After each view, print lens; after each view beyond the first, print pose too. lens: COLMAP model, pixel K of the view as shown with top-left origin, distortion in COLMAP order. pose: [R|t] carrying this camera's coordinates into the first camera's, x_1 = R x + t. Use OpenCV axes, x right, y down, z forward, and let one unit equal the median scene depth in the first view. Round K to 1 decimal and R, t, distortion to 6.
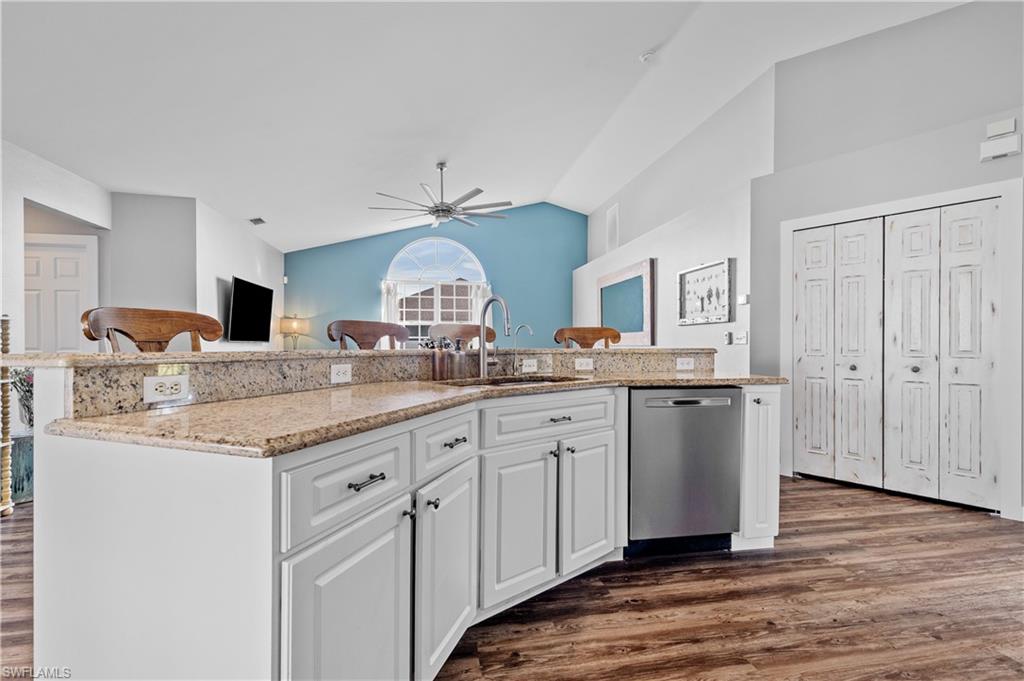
lens RADIAL K [[464.0, 0, 519.4], [0, 464.0, 344.7], [0, 0, 1]] dist [0.002787, 0.000615]
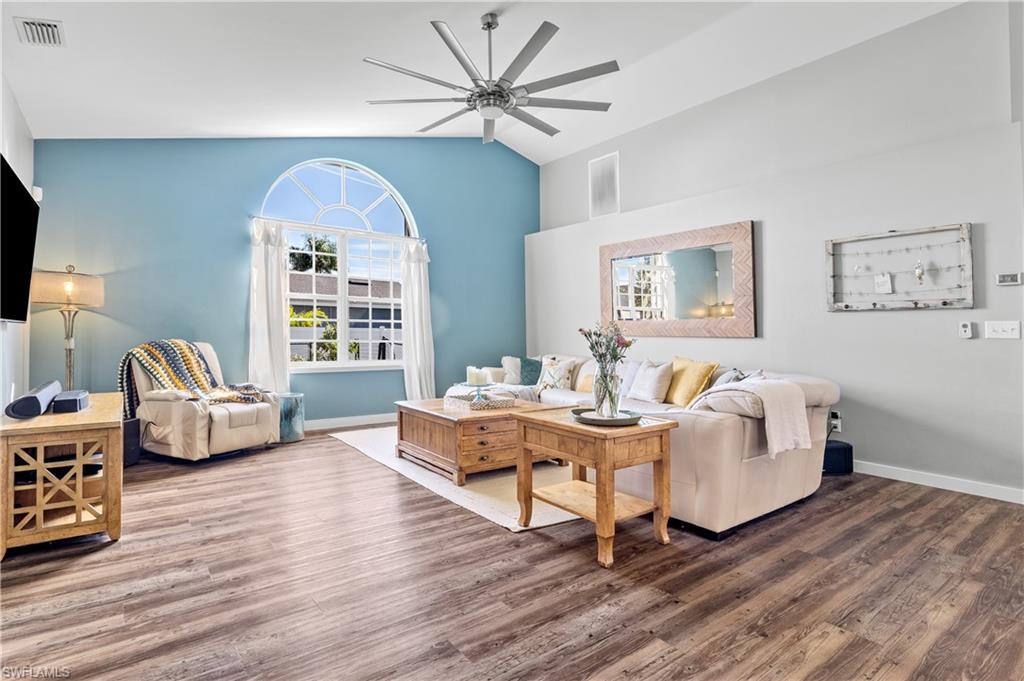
lens RADIAL K [[500.6, 0, 500.7], [0, 500.6, 320.5], [0, 0, 1]] dist [-0.001517, -0.000176]
pose [[0.897416, 0.021841, 0.440645, -0.484333], [-0.011680, 0.999600, -0.025759, 0.000048], [-0.441031, 0.017970, 0.897312, 0.518423]]
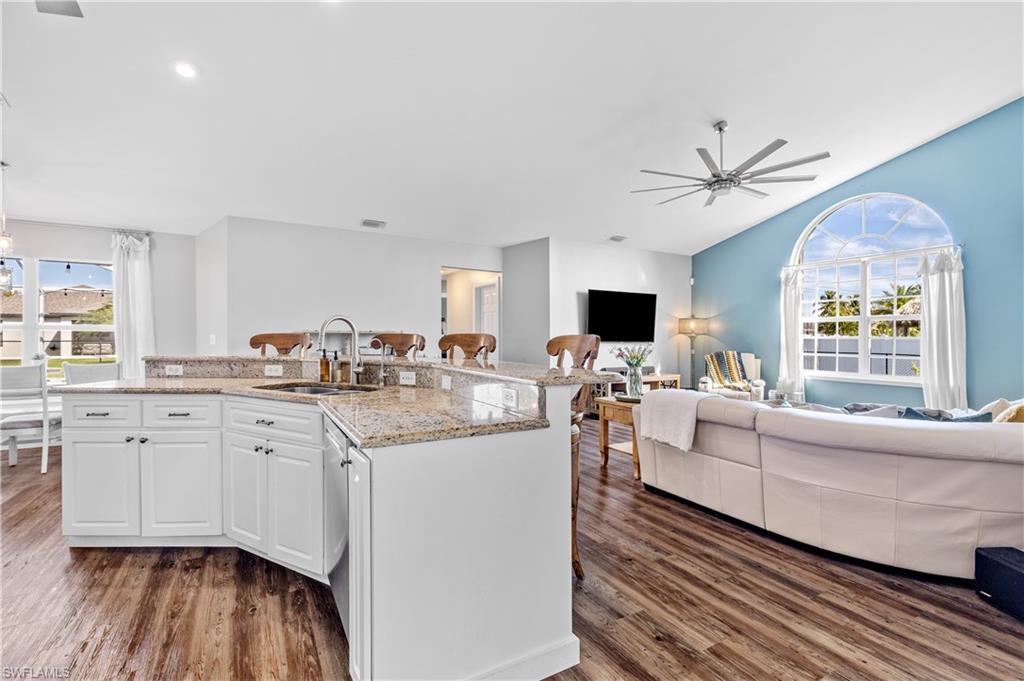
lens RADIAL K [[459.4, 0, 508.5], [0, 459.4, 336.3], [0, 0, 1]] dist [0.001934, 0.000213]
pose [[0.325065, -0.000595, -0.945691, 0.532980], [-0.003877, 0.999991, -0.001962, -0.022658], [0.945684, 0.004304, 0.325060, 0.456051]]
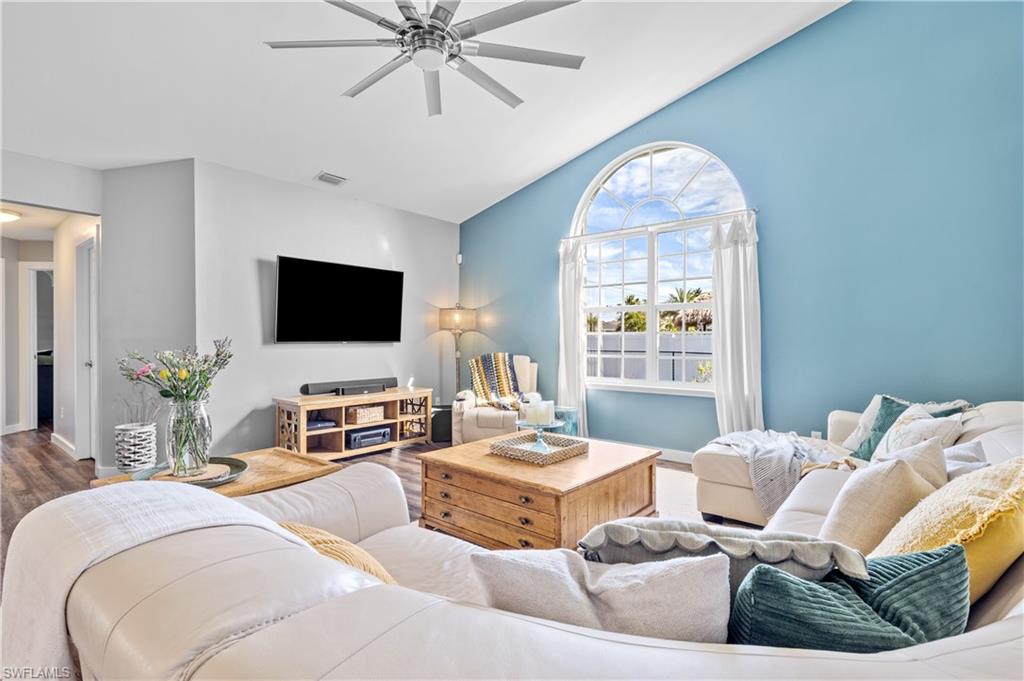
lens RADIAL K [[493.2, 0, 507.6], [0, 493.2, 341.0], [0, 0, 1]] dist [-0.001376, -0.000139]
pose [[0.642428, 0.003587, -0.766338, 0.266445], [0.002955, 0.999970, 0.007157, -0.017019], [0.766341, -0.006862, 0.642398, 0.874630]]
